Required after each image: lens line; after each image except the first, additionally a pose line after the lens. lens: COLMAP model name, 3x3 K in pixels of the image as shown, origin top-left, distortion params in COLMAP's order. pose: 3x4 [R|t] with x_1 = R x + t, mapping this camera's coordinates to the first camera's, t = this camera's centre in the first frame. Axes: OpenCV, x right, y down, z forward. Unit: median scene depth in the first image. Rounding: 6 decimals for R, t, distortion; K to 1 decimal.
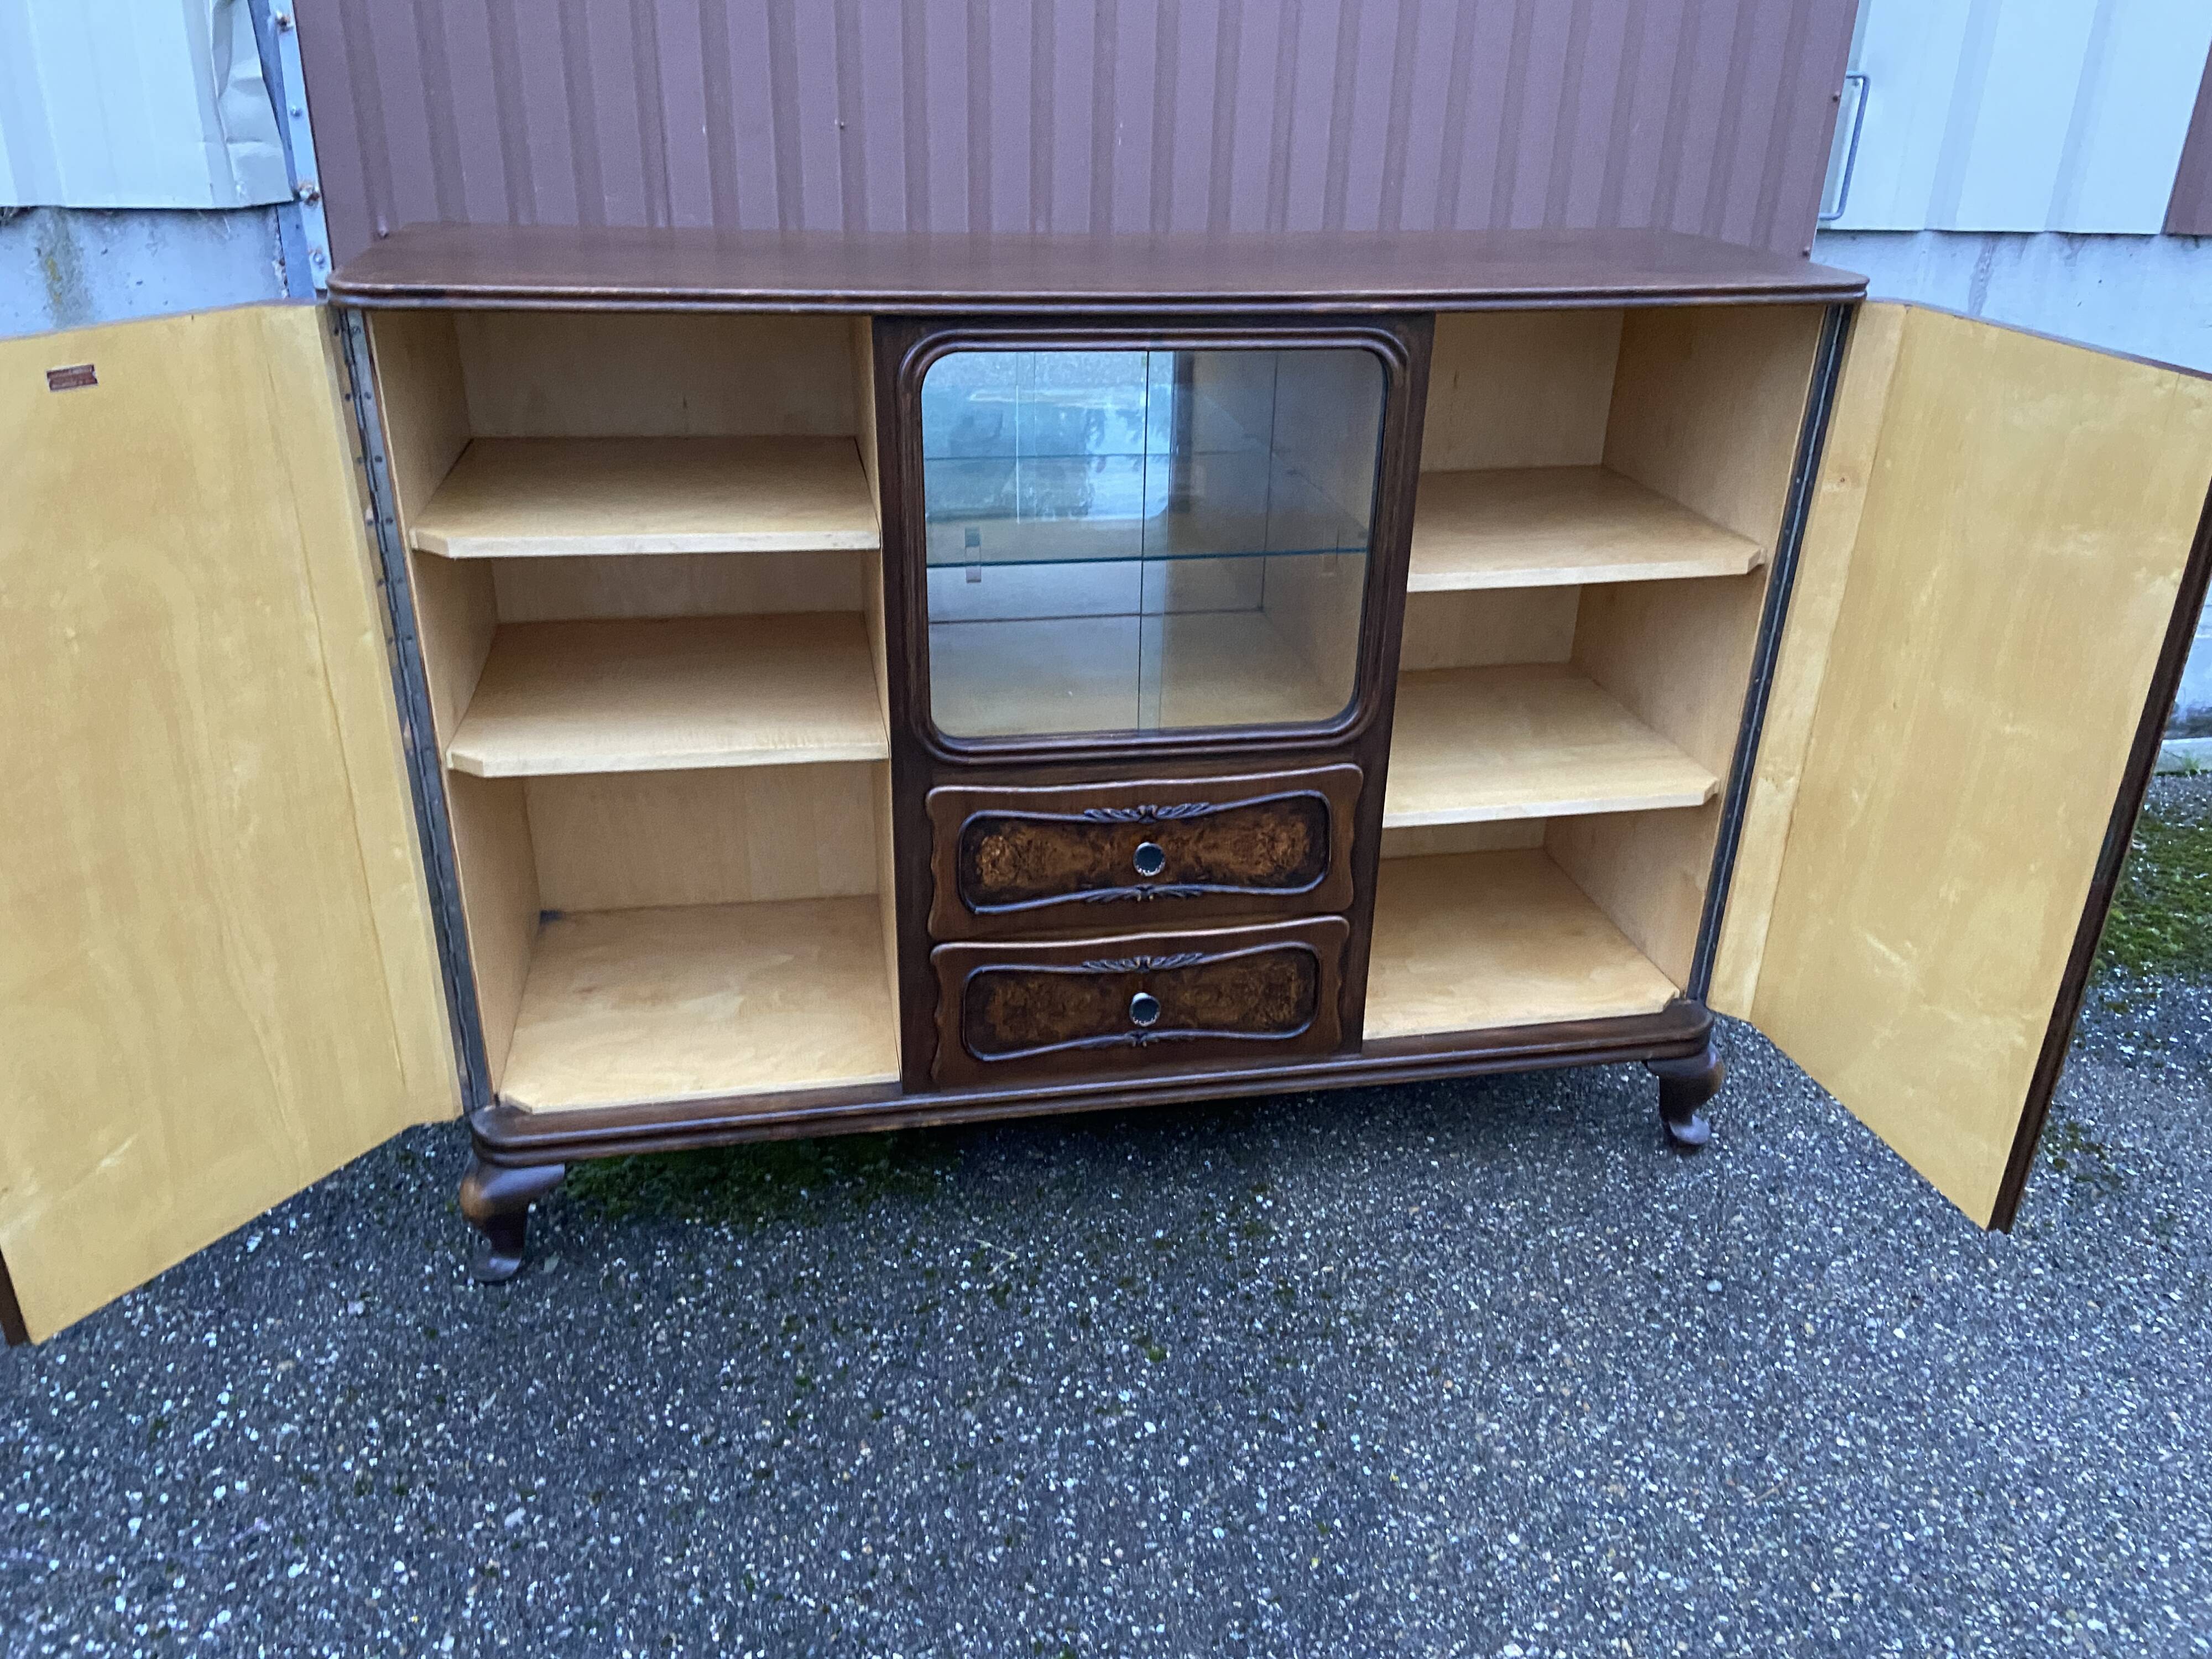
lens RADIAL K [[1681.8, 0, 1110.2], [0, 1681.8, 803.5], [0, 0, 1]] dist [0.114249, -0.149386]
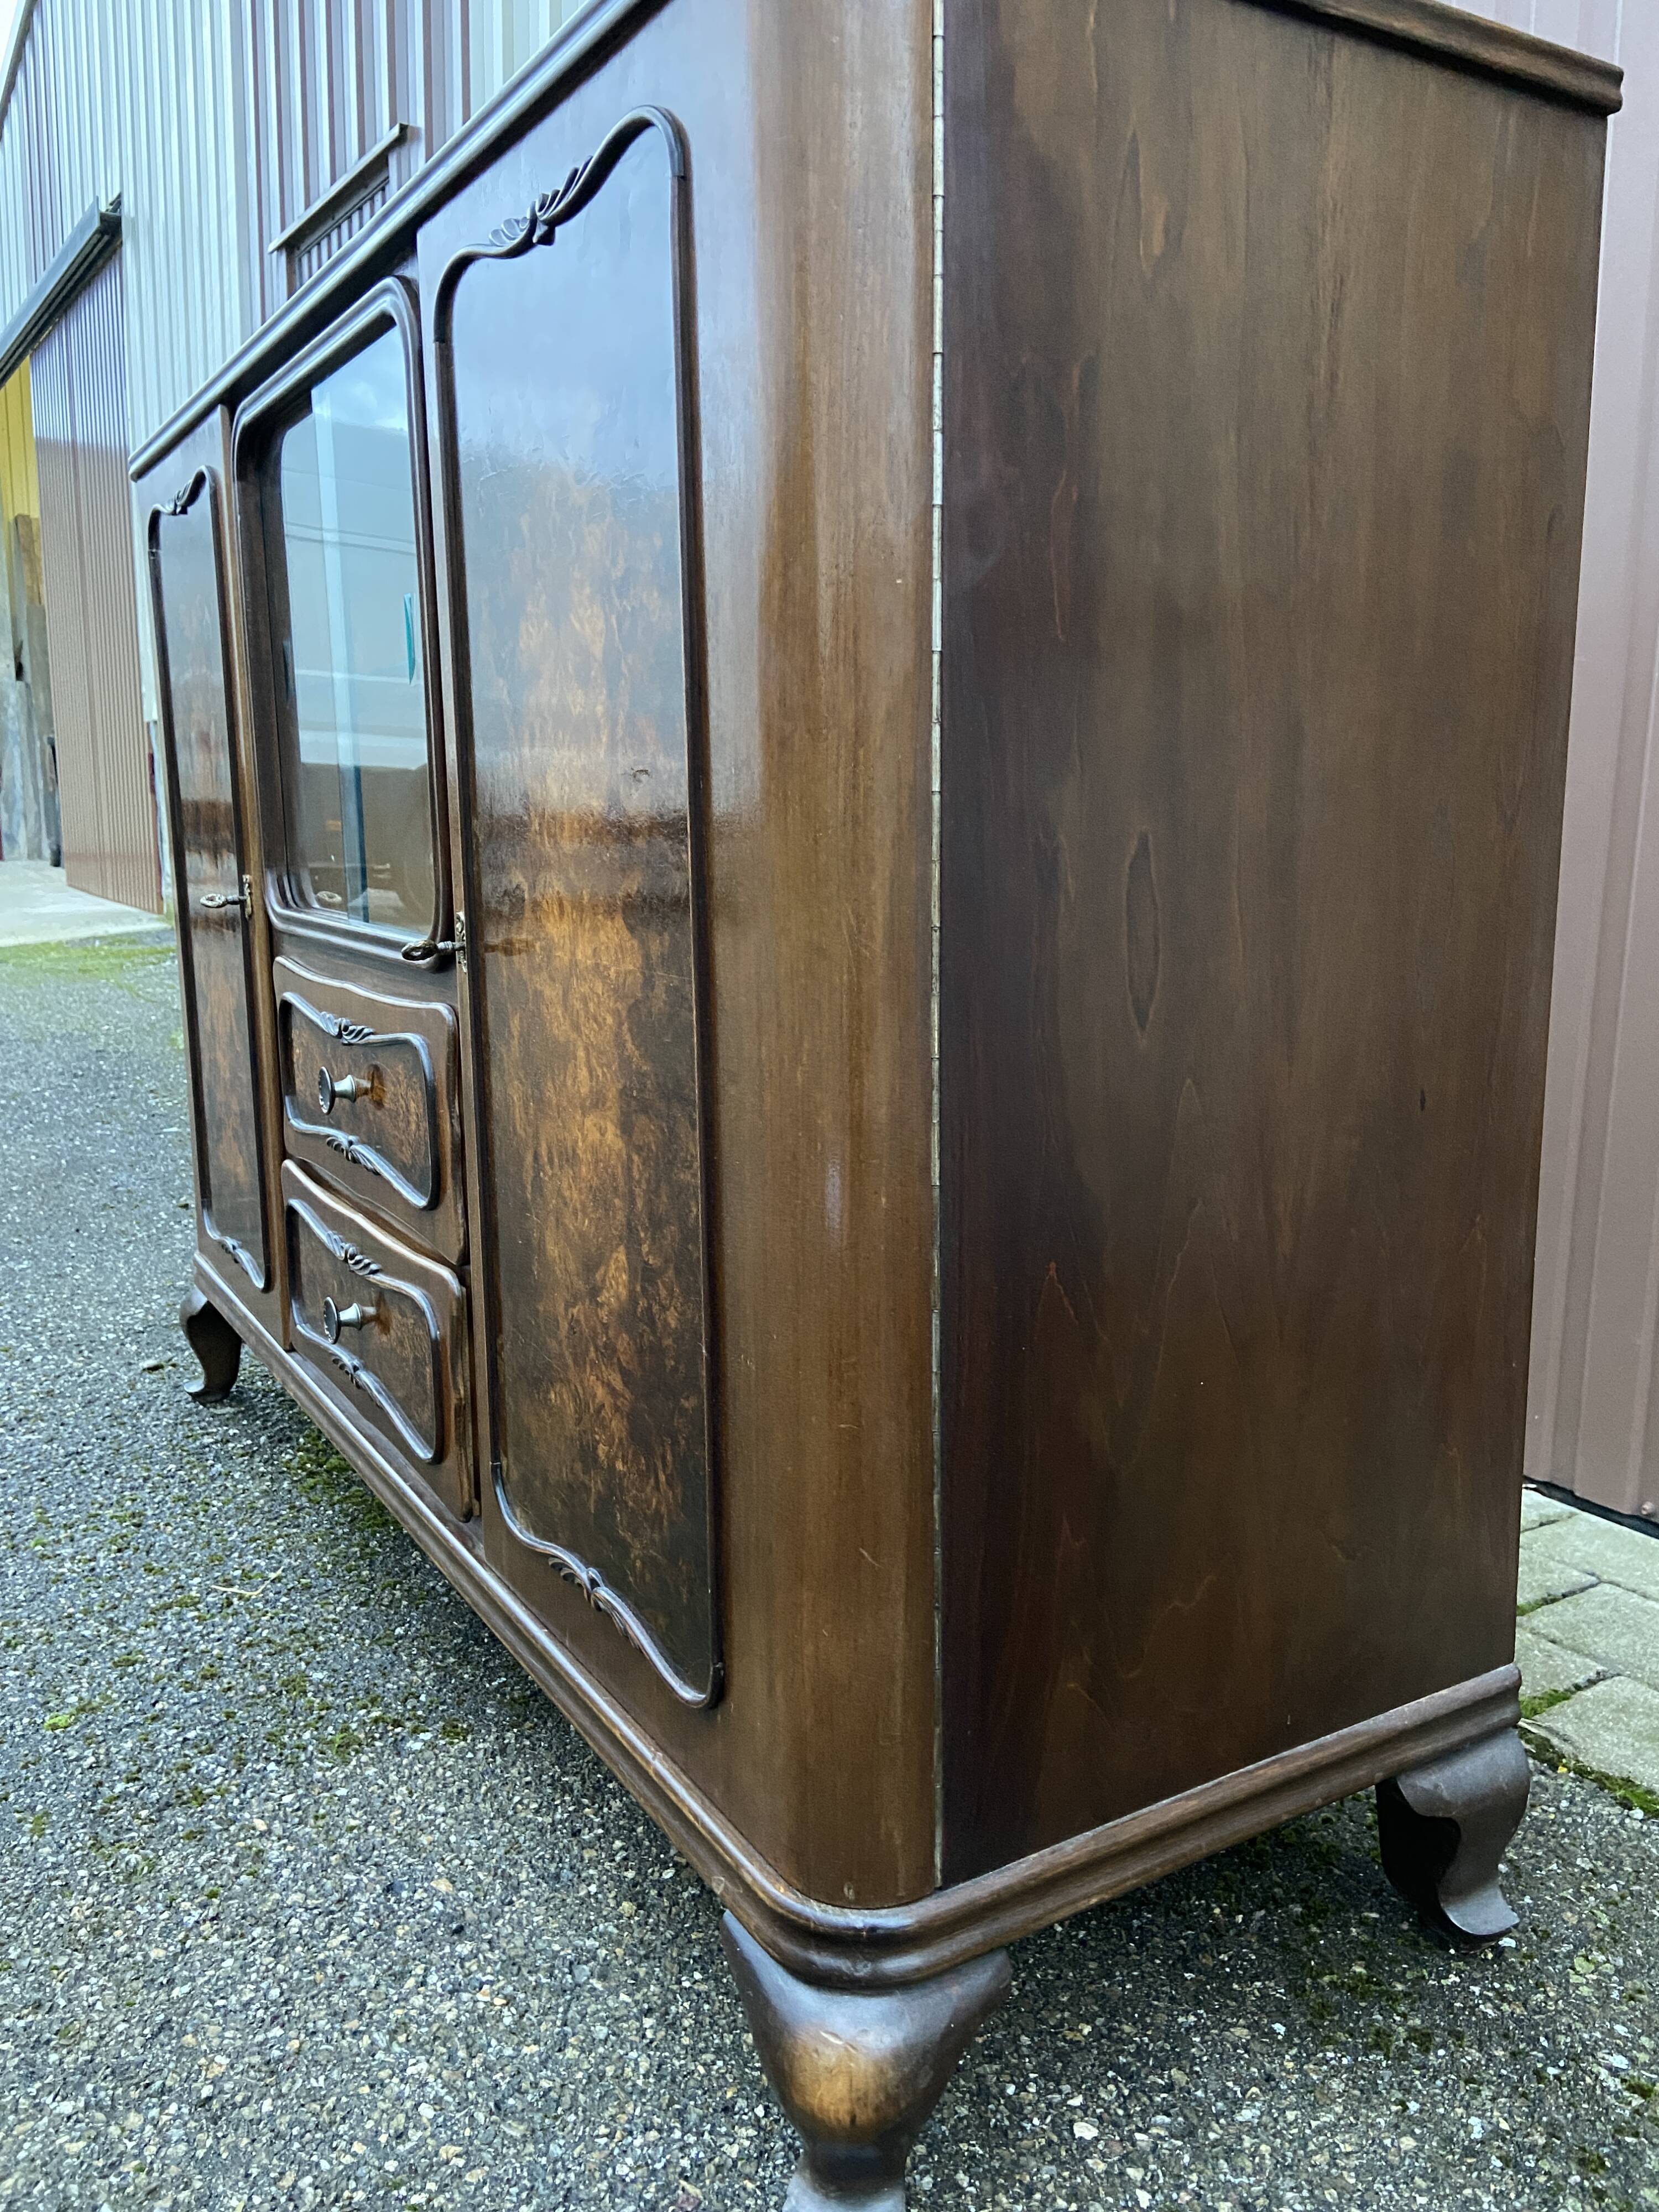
lens RADIAL K [[1692.4, 0, 843.8], [0, 1692.4, 1089.4], [0, 0, 1]] dist [0.100207, -0.123502]
pose [[0.349379, 0.132268, -0.927599, 0.775199], [-0.380380, 0.924760, -0.011407, -0.043210], [0.856298, 0.356825, 0.373403, 0.897878]]
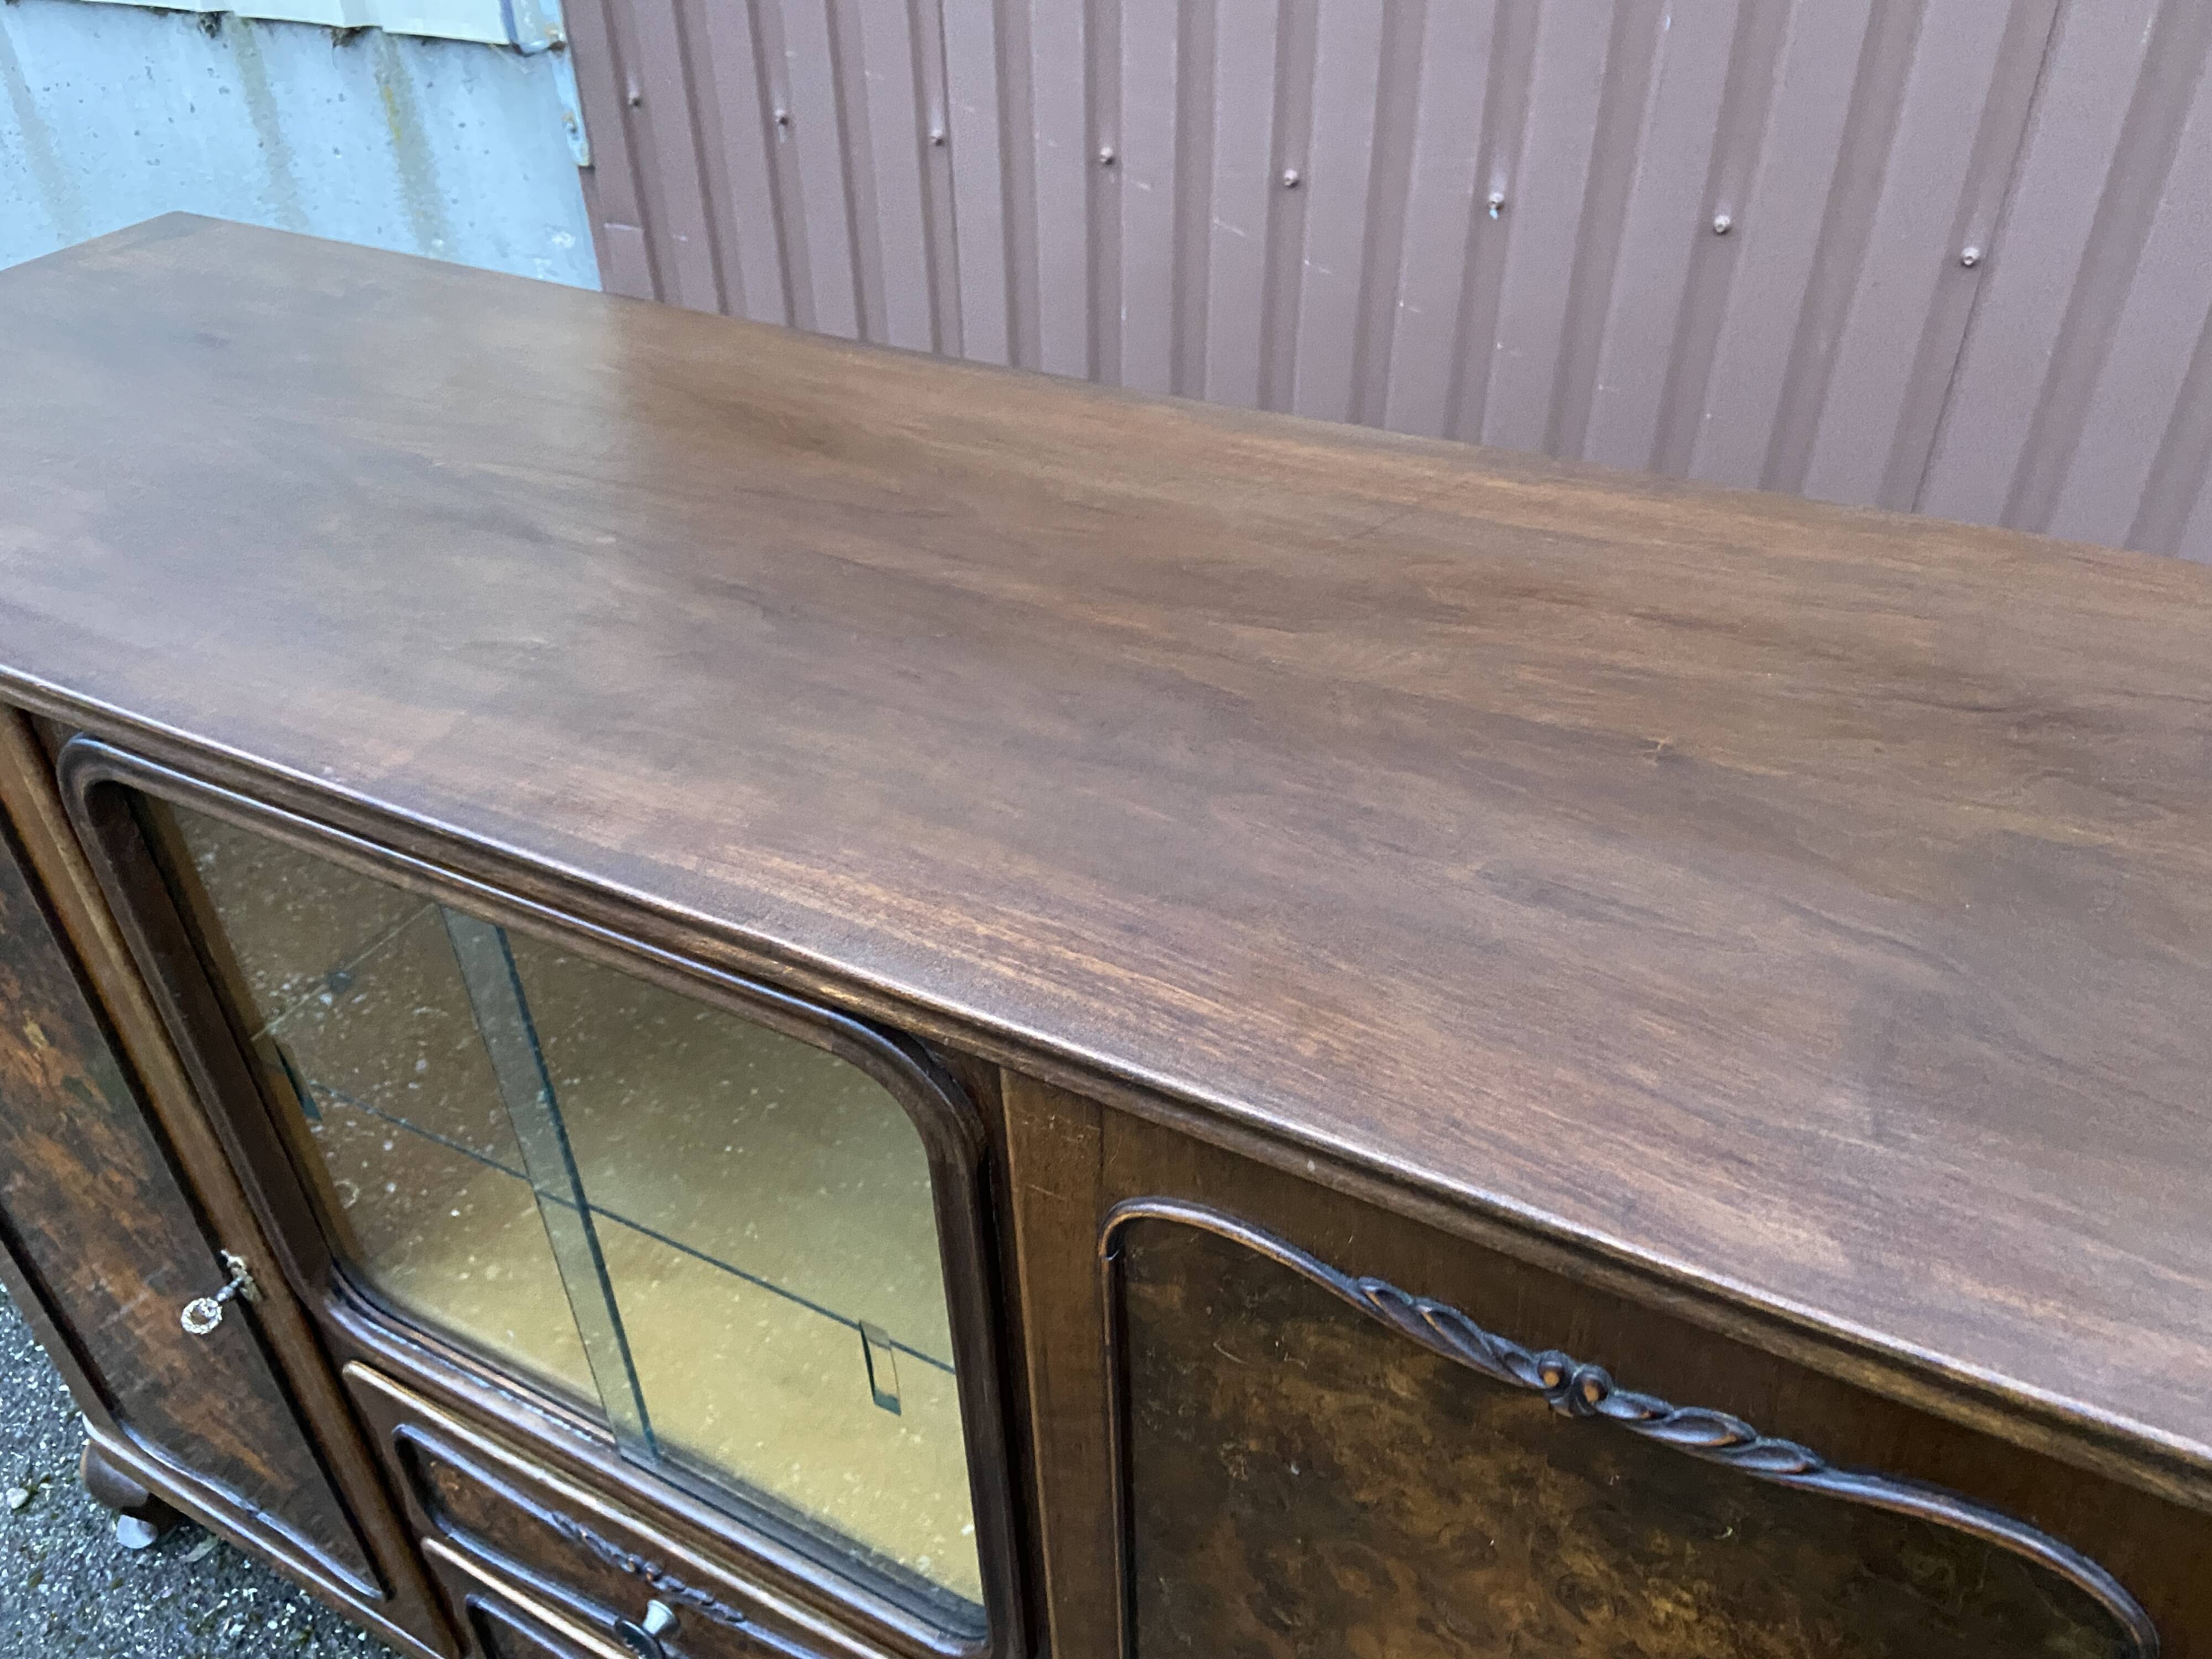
lens RADIAL K [[1681.8, 0, 1084.4], [0, 1681.8, 813.1], [0, 0, 1]] dist [0.114249, -0.149386]
pose [[0.771172, 0.333932, -0.542018, 0.333013], [-0.217892, 0.938416, 0.268137, -0.382343], [0.598178, -0.088678, 0.796441, 0.659323]]
